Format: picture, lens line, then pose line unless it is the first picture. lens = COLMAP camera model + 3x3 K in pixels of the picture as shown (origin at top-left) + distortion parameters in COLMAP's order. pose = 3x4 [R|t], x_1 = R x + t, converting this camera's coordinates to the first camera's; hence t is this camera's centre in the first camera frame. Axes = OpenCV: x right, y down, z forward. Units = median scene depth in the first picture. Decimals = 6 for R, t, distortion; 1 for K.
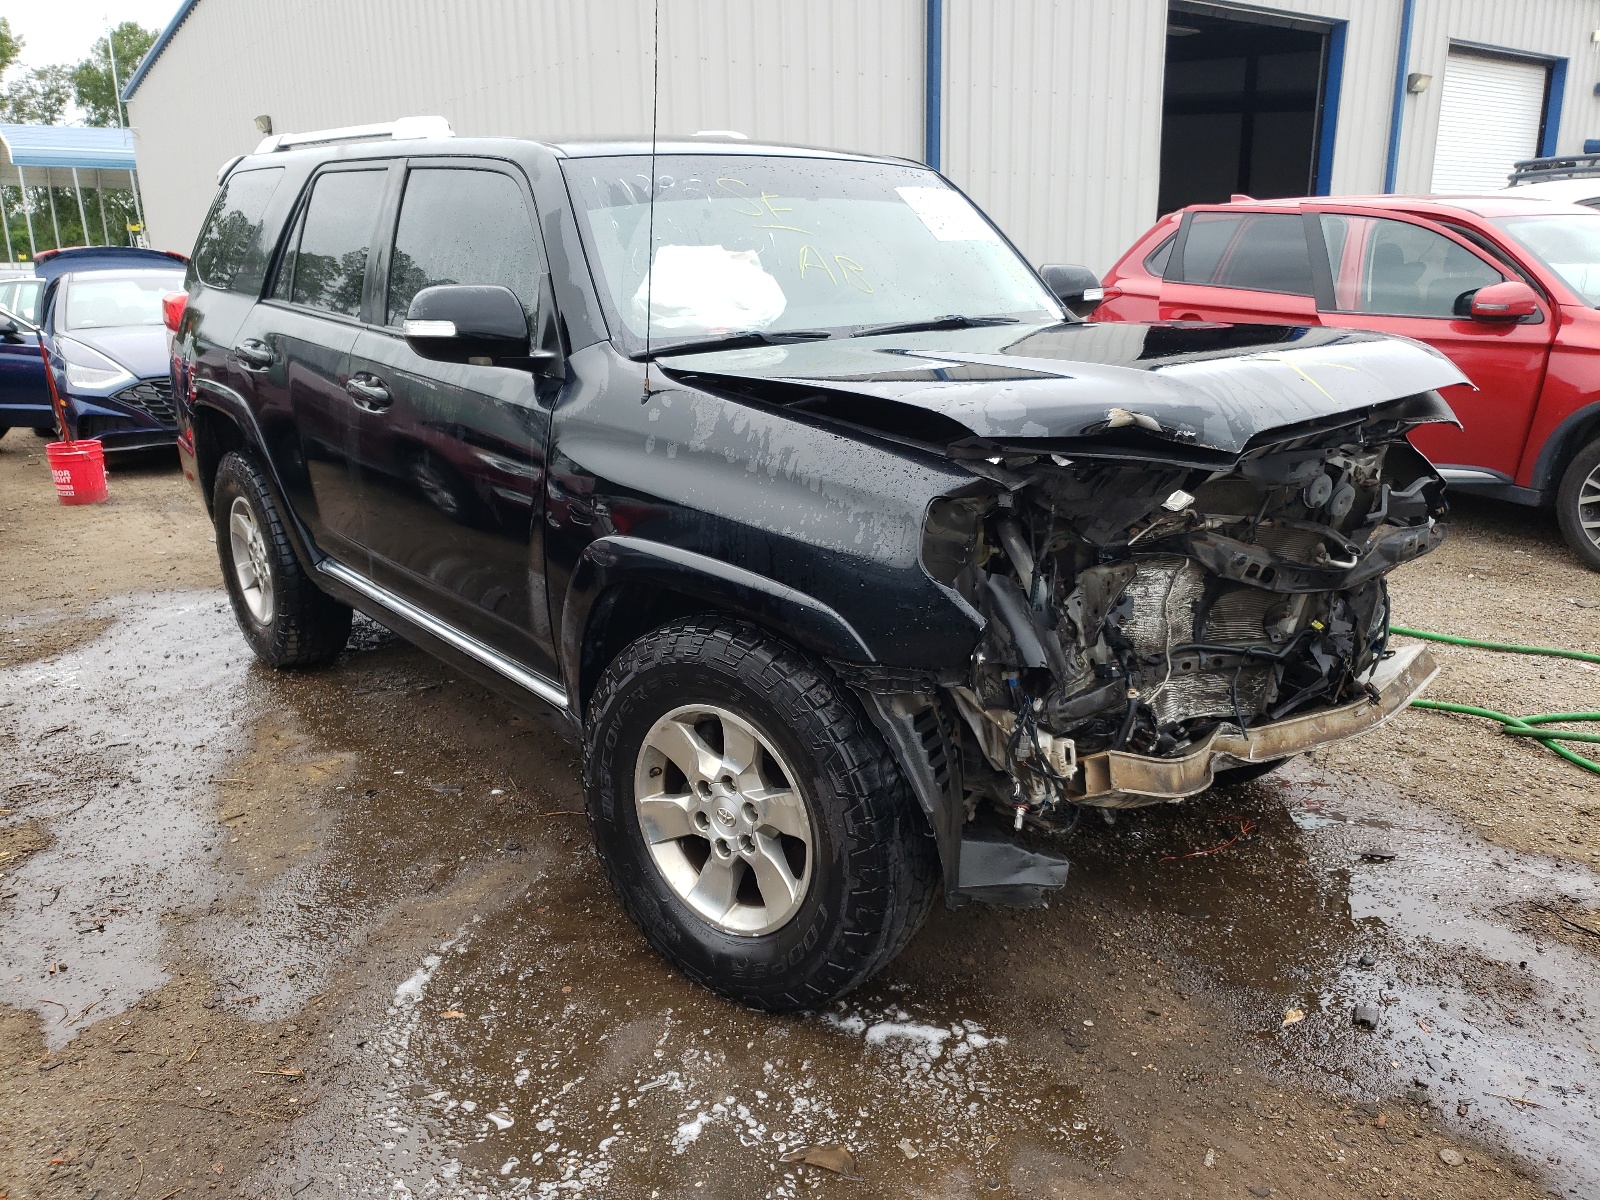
lens RADIAL K [[1243.6, 0, 800.0], [0, 1243.6, 600.0], [0, 0, 1]] dist [0.020417, 0.011713]
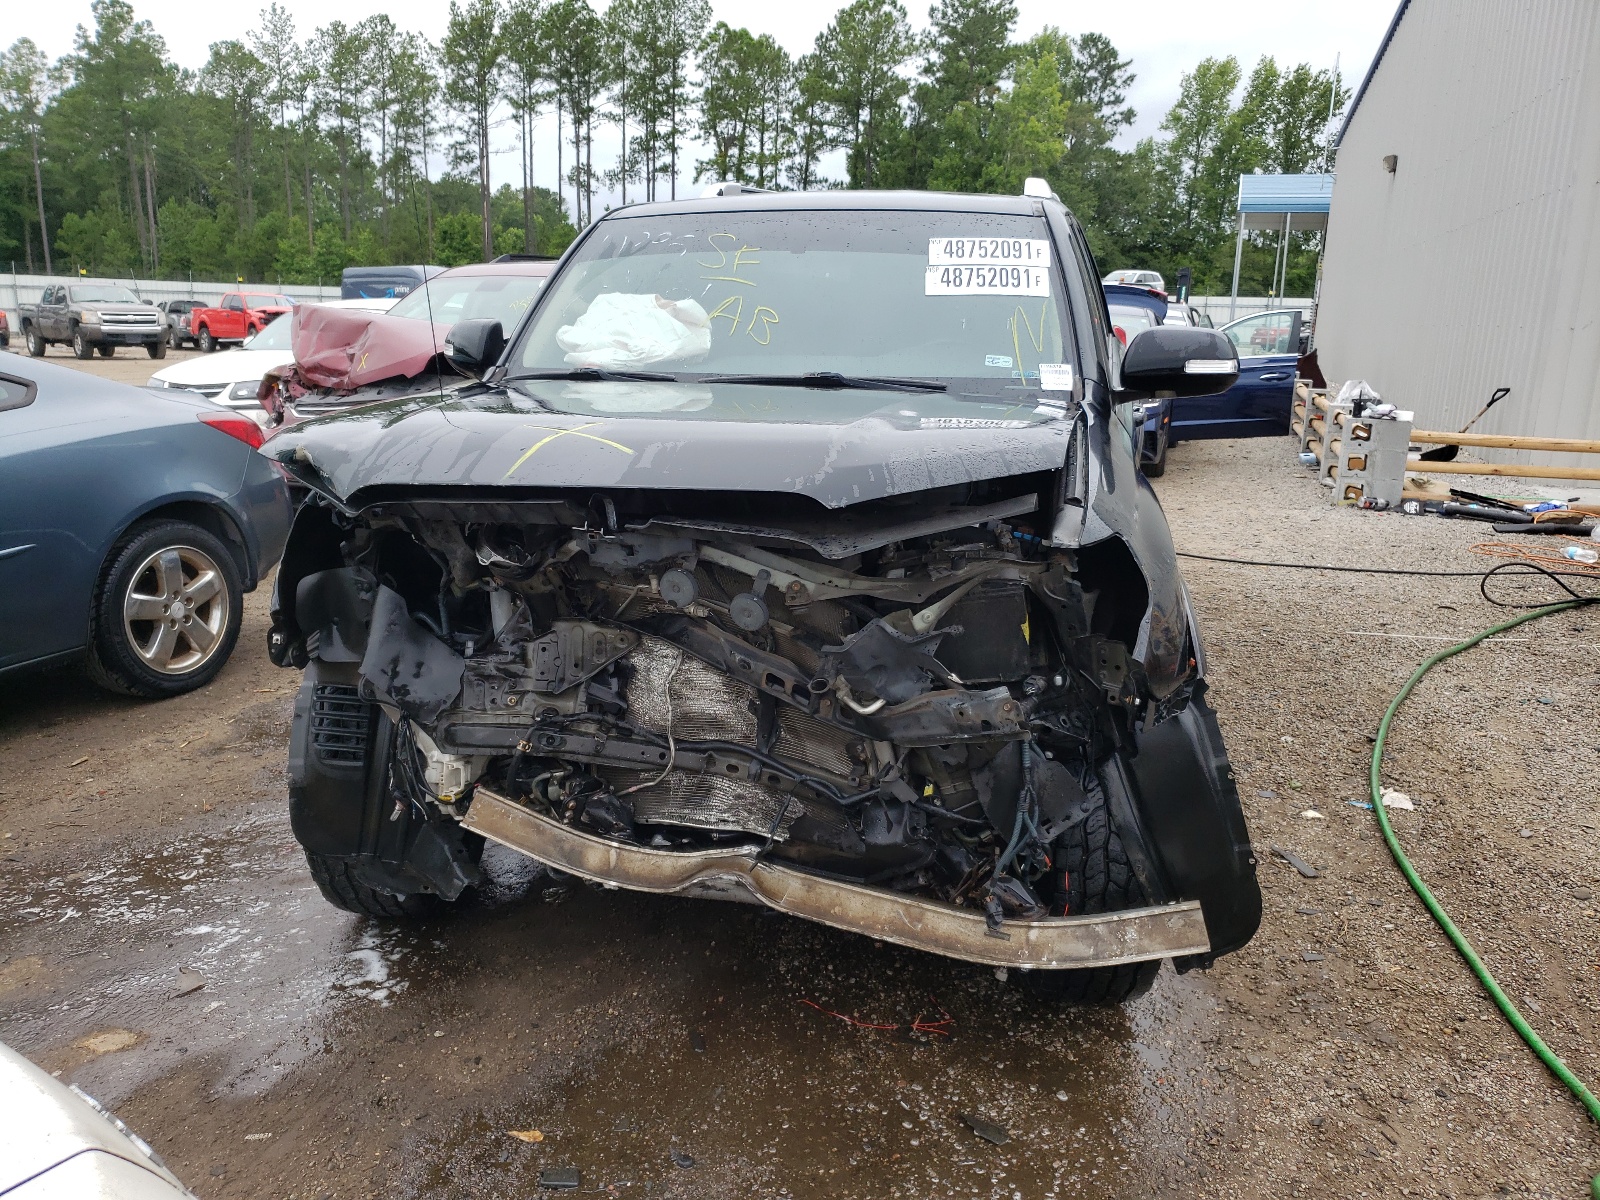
lens RADIAL K [[1250.2, 0, 805.9], [0, 1250.2, 578.1], [0, 0, 1]] dist [0.022859, -0.000310]
pose [[0.597653, 0.198345, -0.776833, 1.079206], [-0.232672, 0.970126, 0.068692, -0.164443], [0.767251, 0.139693, 0.625948, 0.487425]]
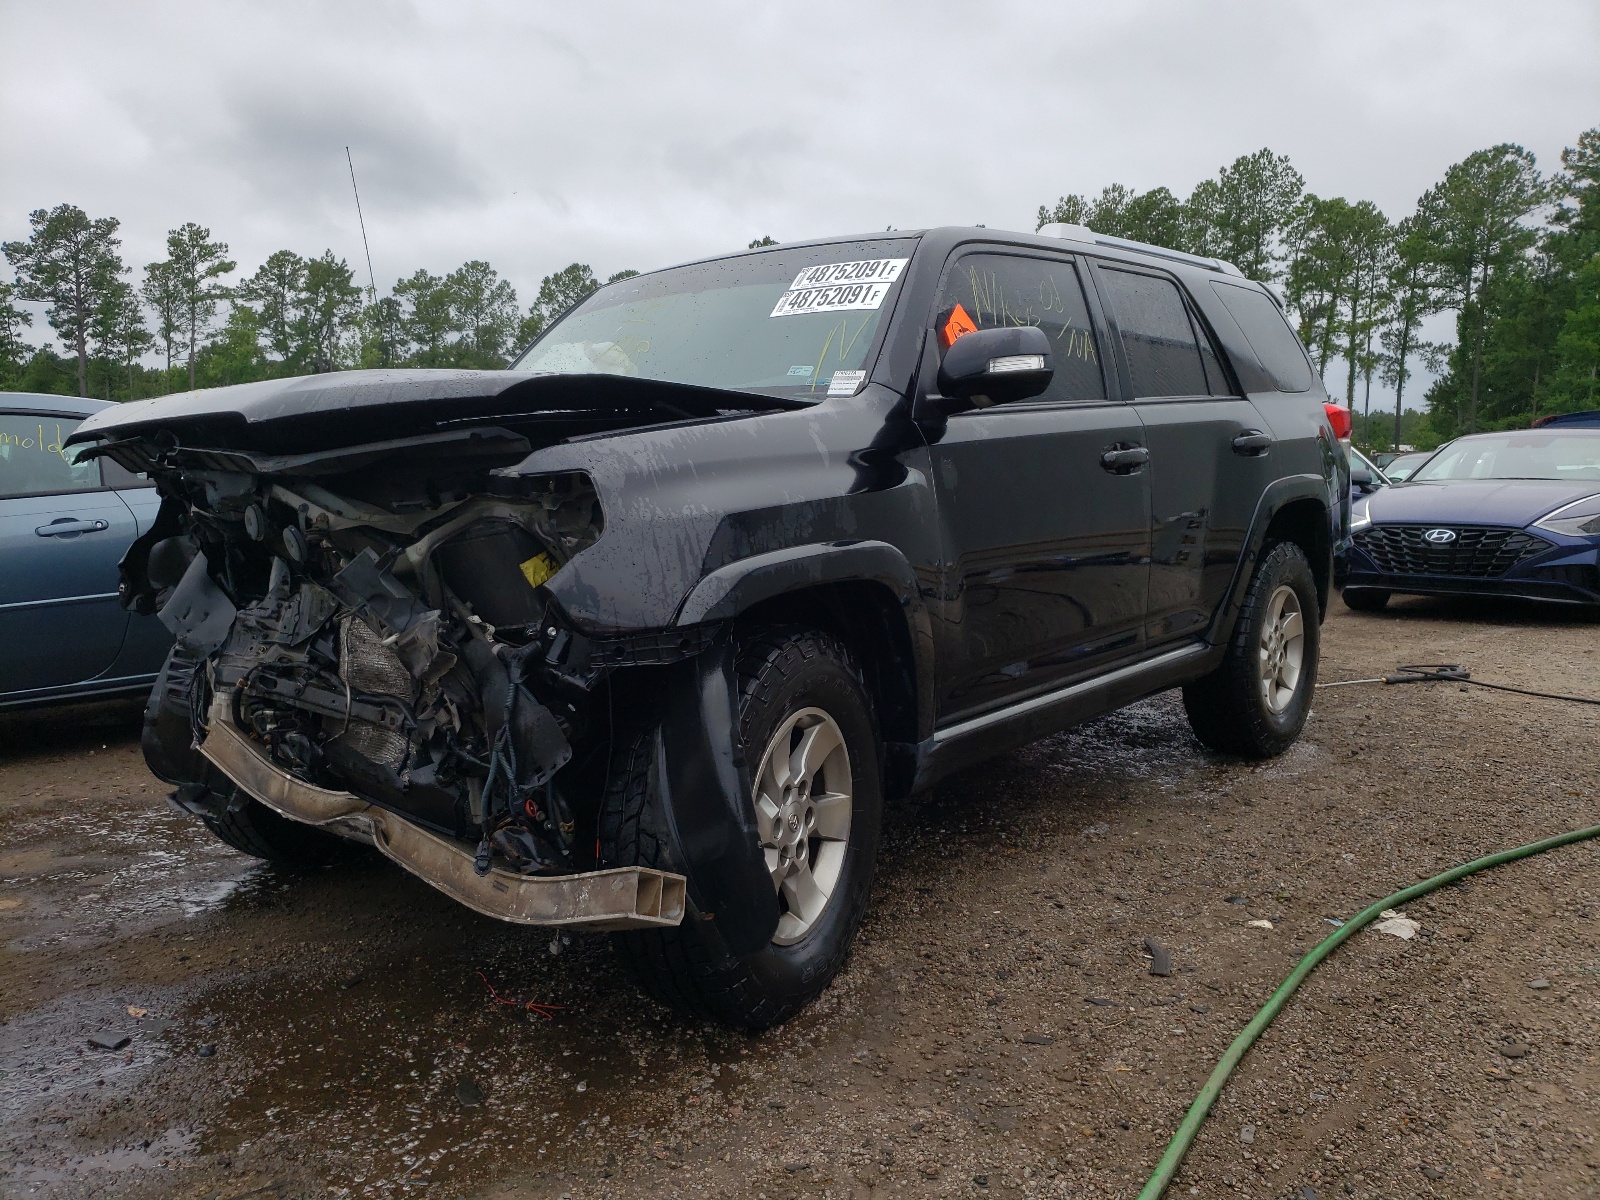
lens RADIAL K [[1243.6, 0, 800.0], [0, 1243.6, 600.0], [0, 0, 1]] dist [0.020417, 0.011713]
pose [[0.184502, 0.113081, -0.976305, 1.377728], [-0.258718, 0.963912, 0.062753, -0.189293], [0.948169, 0.241010, 0.207100, 1.144983]]
